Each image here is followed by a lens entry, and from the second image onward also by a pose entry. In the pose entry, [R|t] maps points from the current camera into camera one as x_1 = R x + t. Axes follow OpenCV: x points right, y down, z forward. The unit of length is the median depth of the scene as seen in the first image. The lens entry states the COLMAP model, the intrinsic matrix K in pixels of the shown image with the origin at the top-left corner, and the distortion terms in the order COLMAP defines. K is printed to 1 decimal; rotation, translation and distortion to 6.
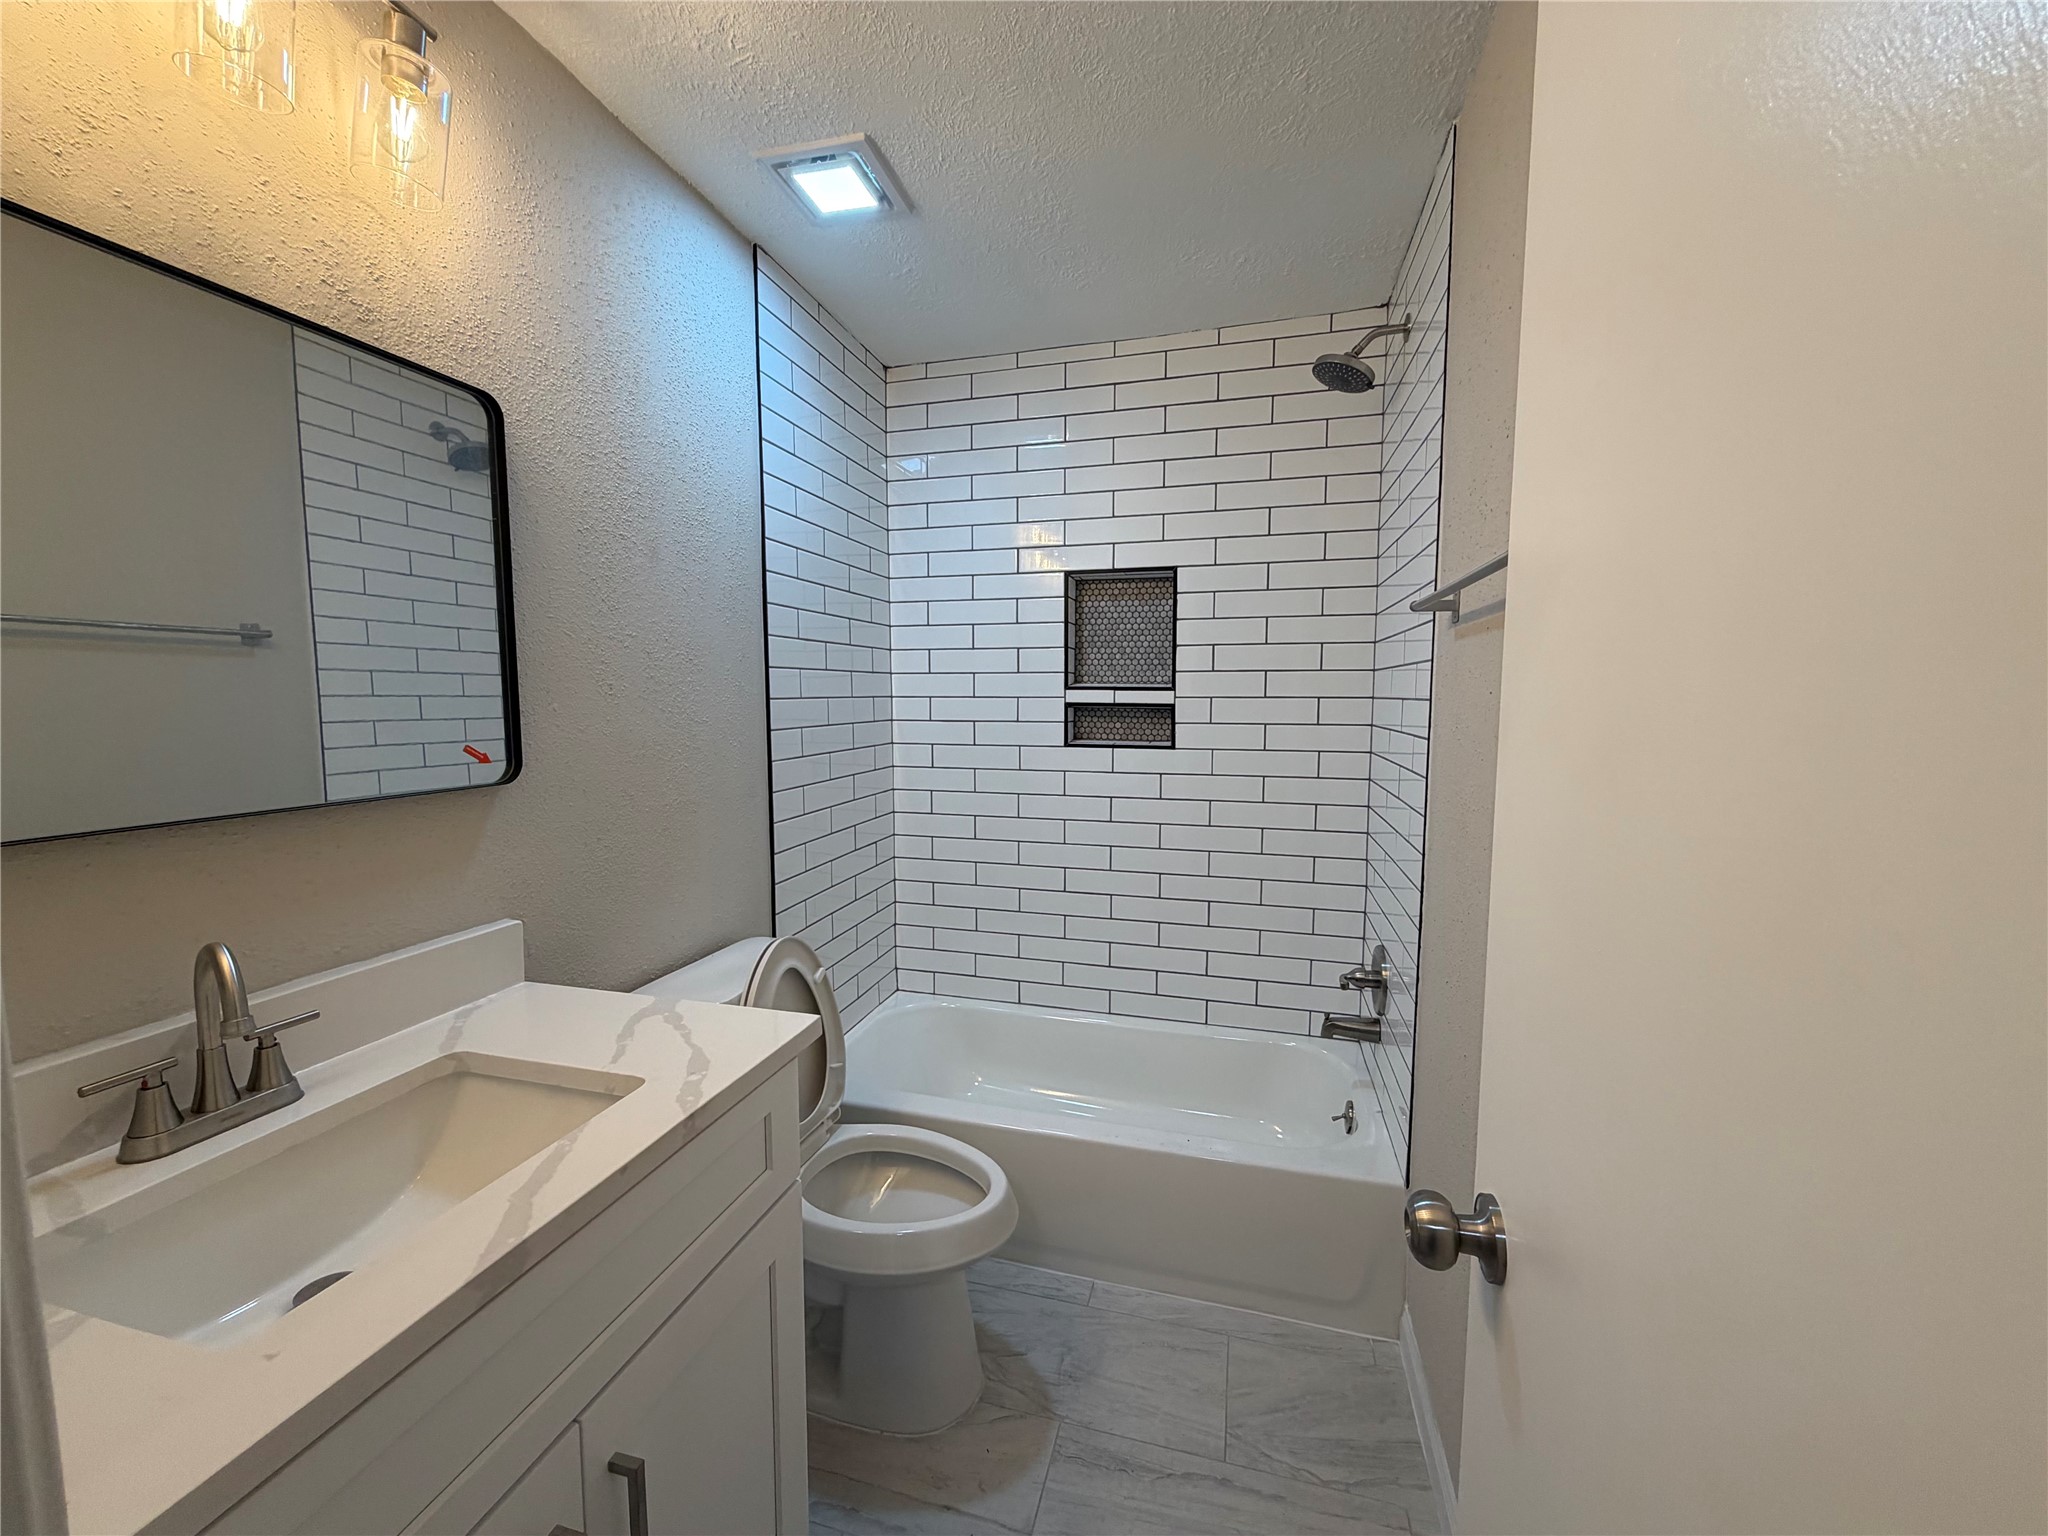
lens RADIAL K [[821.4, 0, 1023.5], [0, 821.4, 767.5], [0, 0, 1]] dist [0.000366, 0.000058]
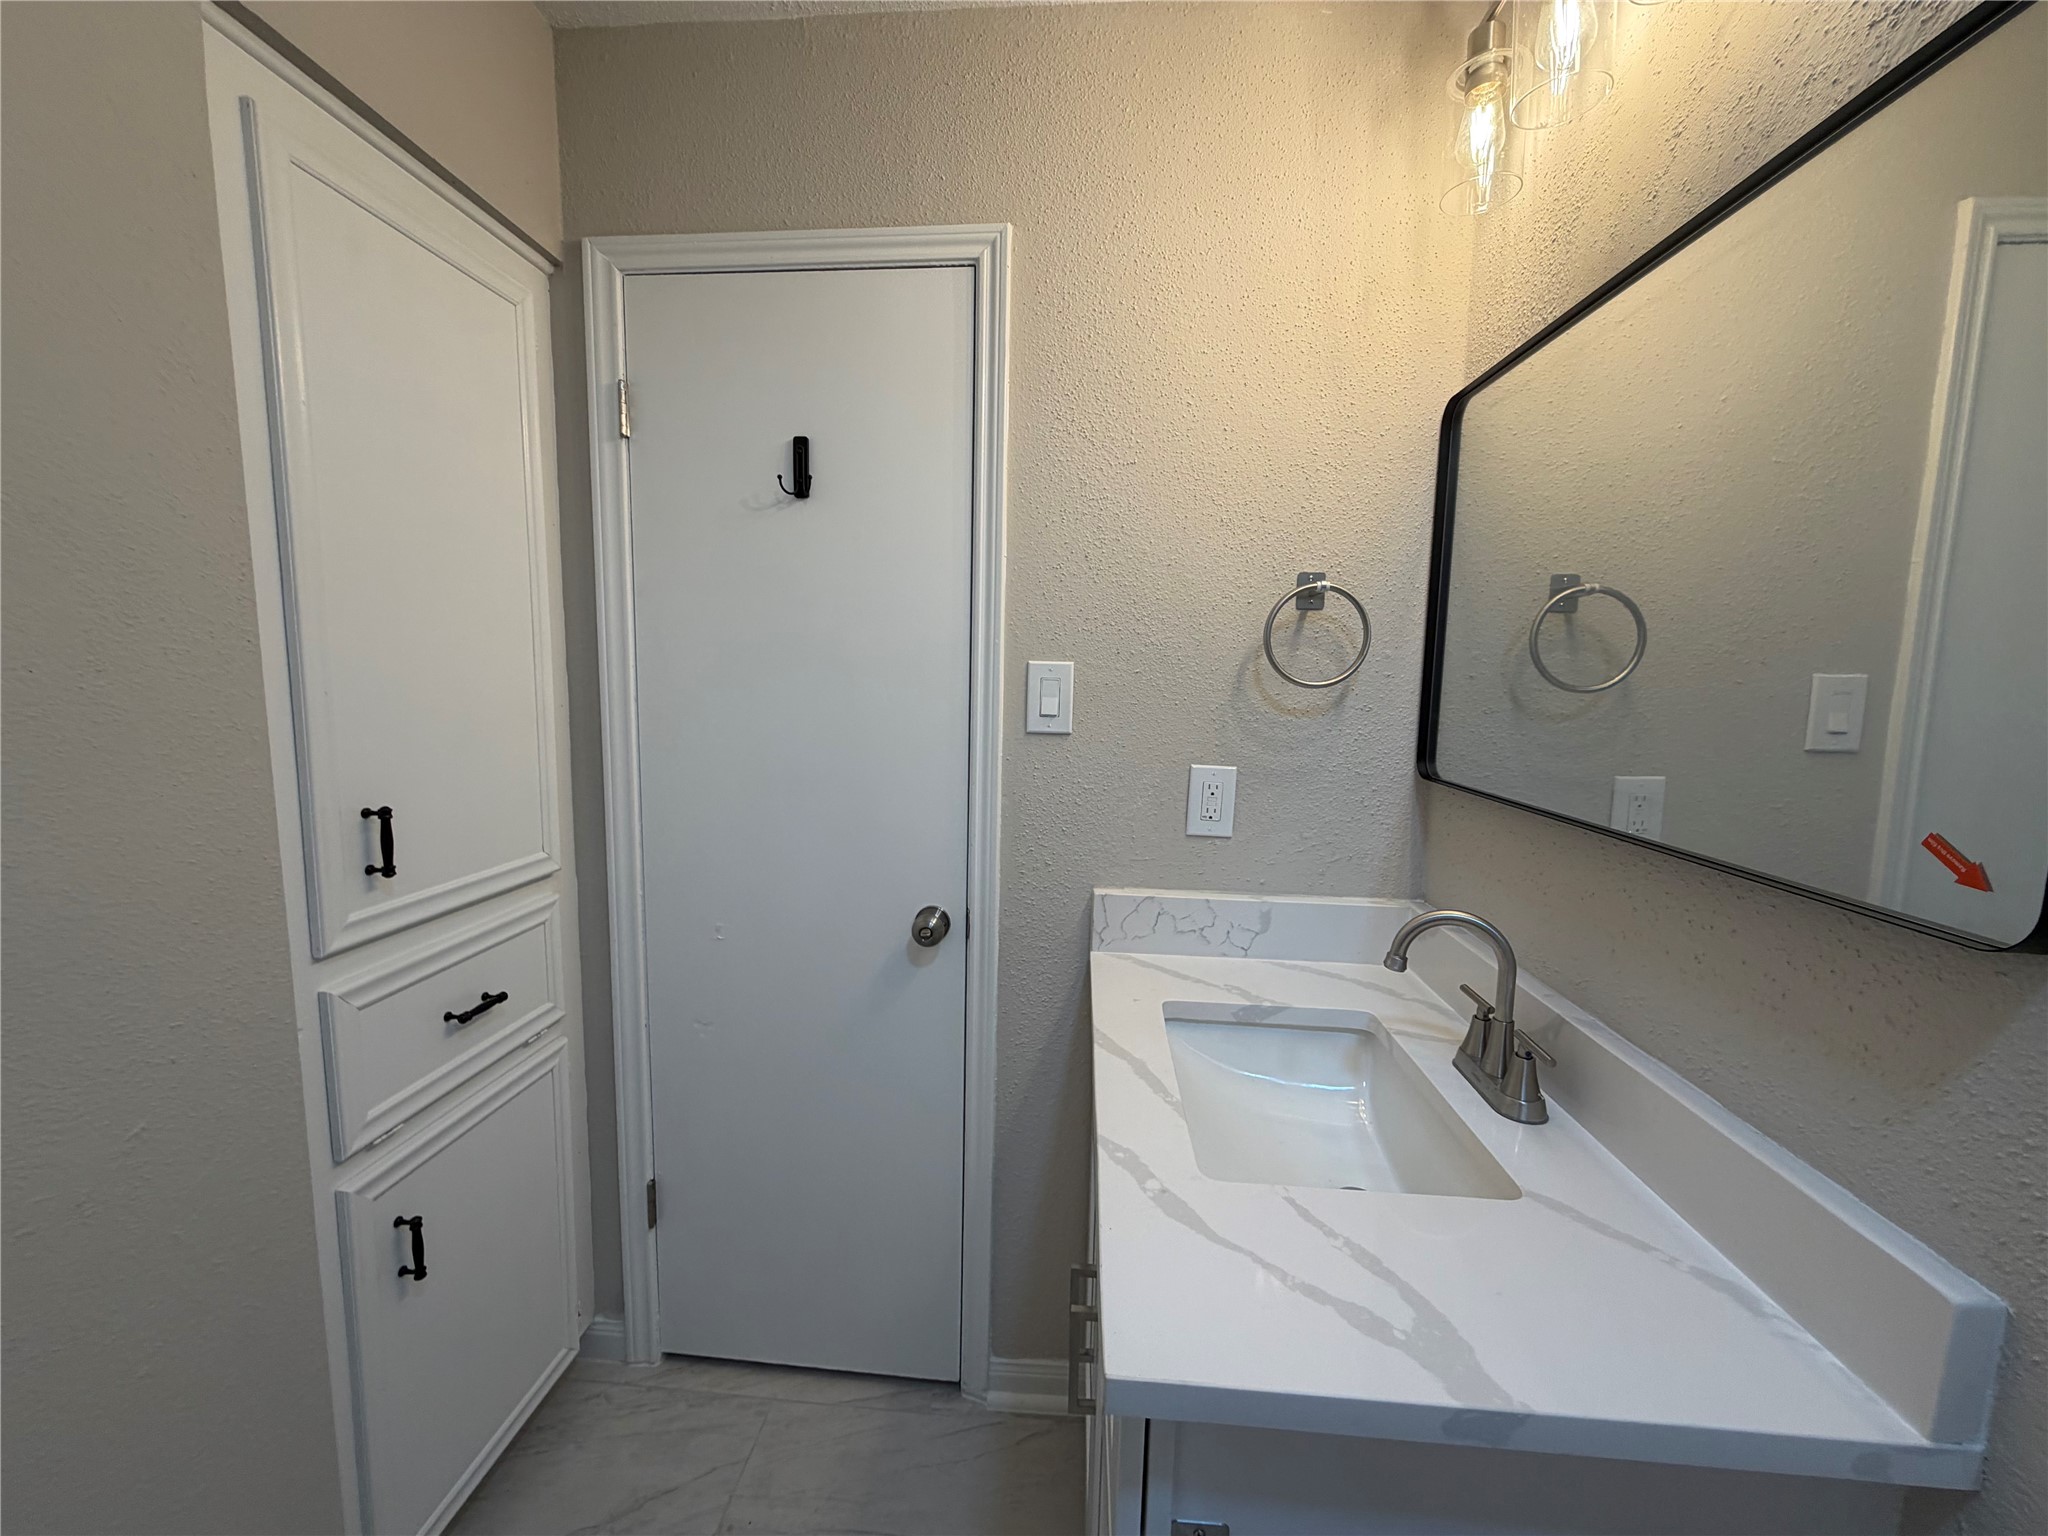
lens RADIAL K [[821.4, 0, 1020.5], [0, 821.4, 768.0], [0, 0, 1]] dist [0.000366, 0.000058]
pose [[-0.981047, -0.000071, -0.193770, -0.112702], [-0.040775, 0.977684, 0.206085, -0.148160], [0.189432, 0.210081, -0.959157, 1.467228]]
